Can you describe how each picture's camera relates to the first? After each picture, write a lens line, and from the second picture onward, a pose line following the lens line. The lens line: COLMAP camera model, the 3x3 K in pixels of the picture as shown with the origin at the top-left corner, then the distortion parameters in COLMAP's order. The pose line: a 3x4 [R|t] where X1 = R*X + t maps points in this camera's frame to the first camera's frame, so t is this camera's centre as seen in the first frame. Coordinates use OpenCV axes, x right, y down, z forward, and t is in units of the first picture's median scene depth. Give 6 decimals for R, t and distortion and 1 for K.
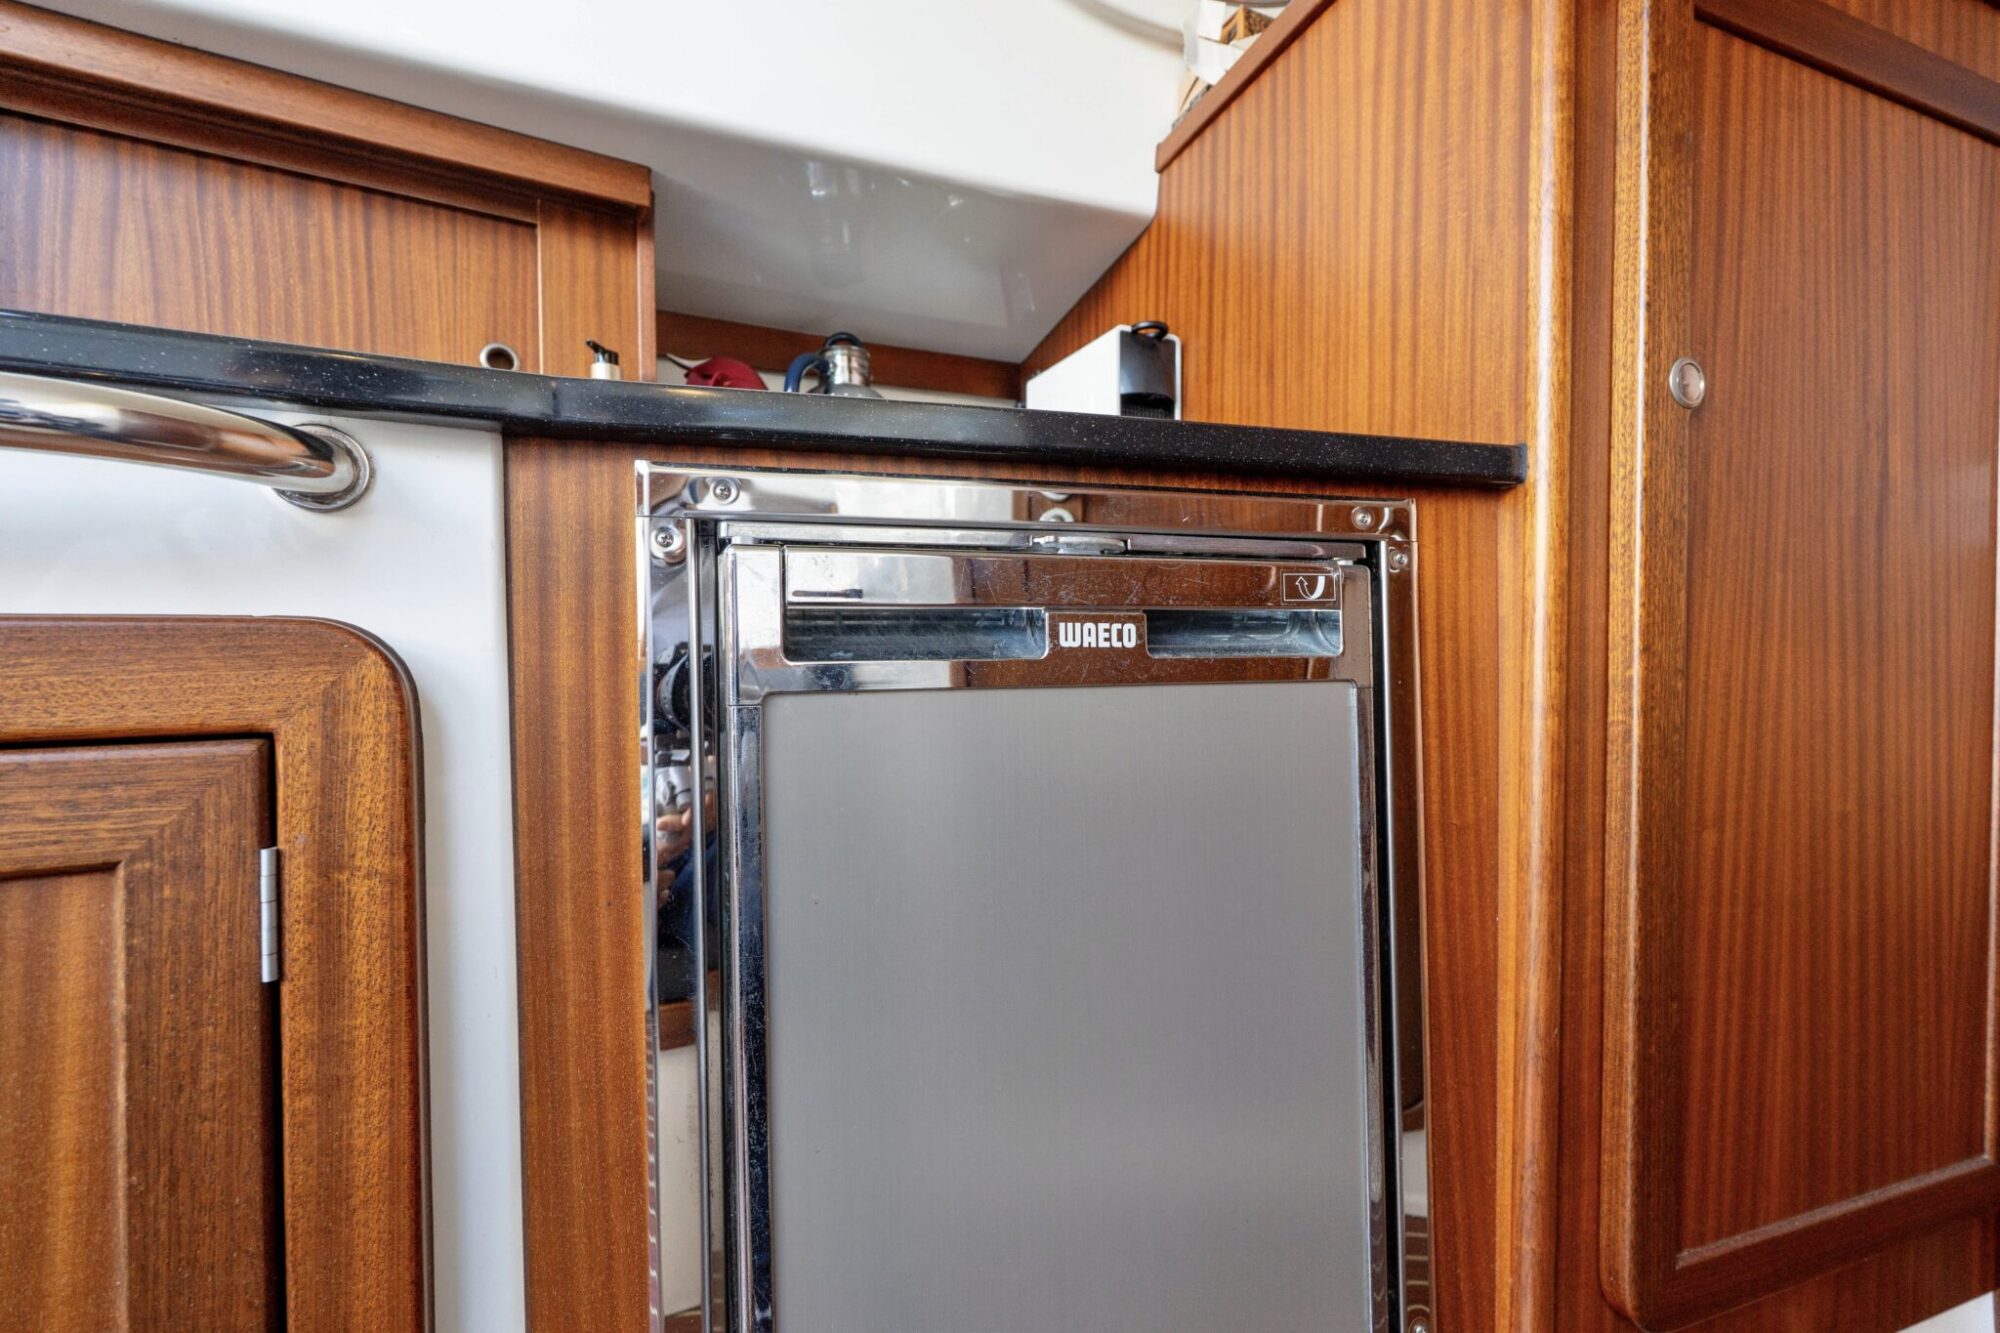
lens RADIAL K [[872.9, 0, 1007.7], [0, 872.9, 674.8], [0, 0, 1]] dist [-0.009772, 0.000291]
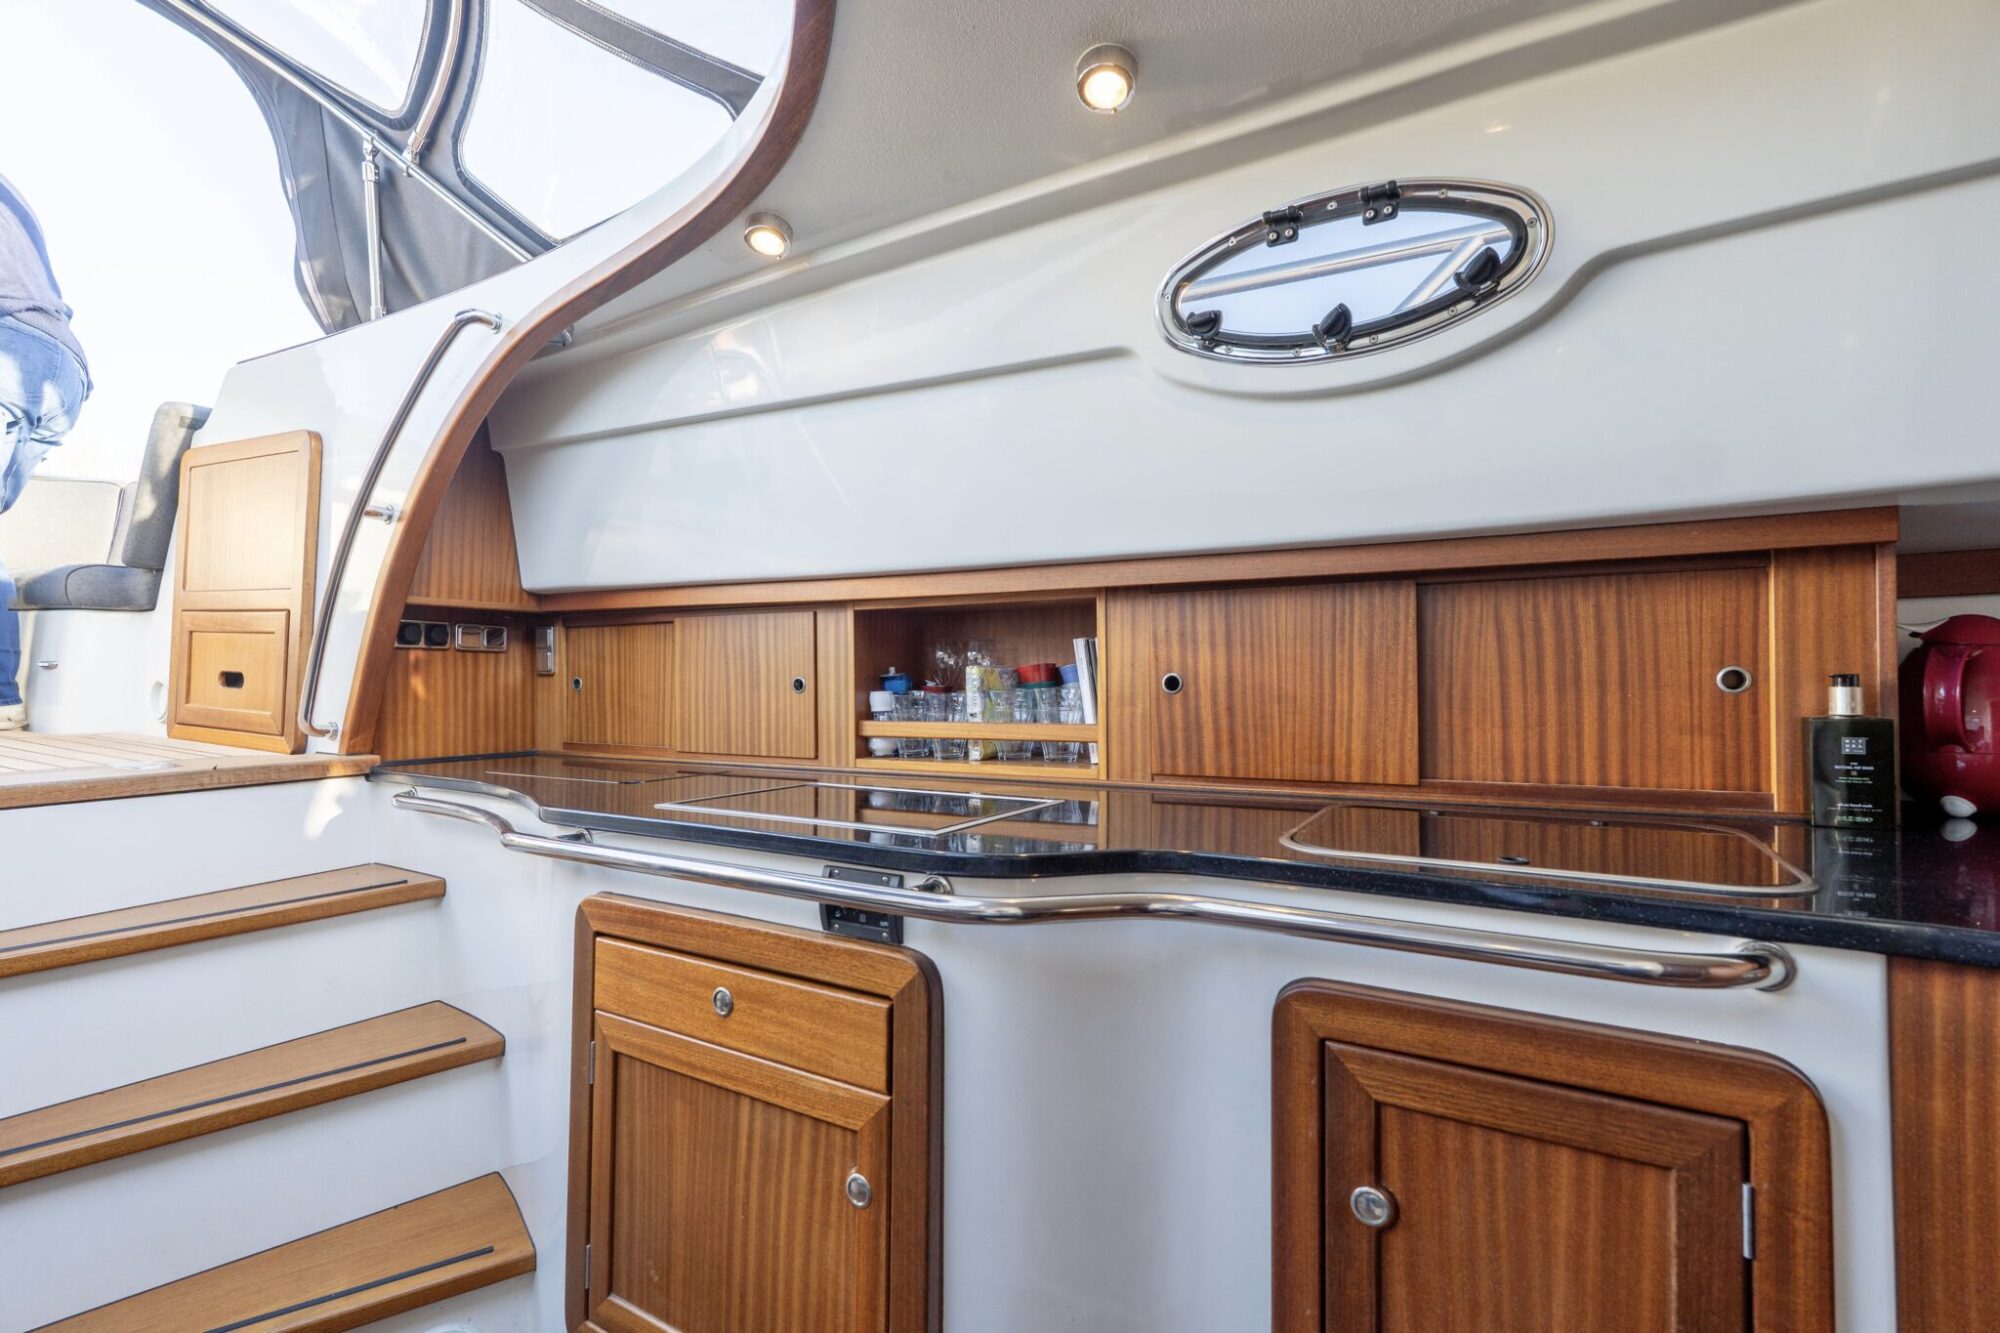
lens RADIAL K [[872.9, 0, 1005.7], [0, 872.9, 669.7], [0, 0, 1]] dist [-0.009772, 0.000291]
pose [[0.491294, 0.002900, -0.870989, -0.019083], [-0.009079, 0.999957, -0.001792, -0.886813], [0.870947, 0.008789, 0.491299, -1.309711]]
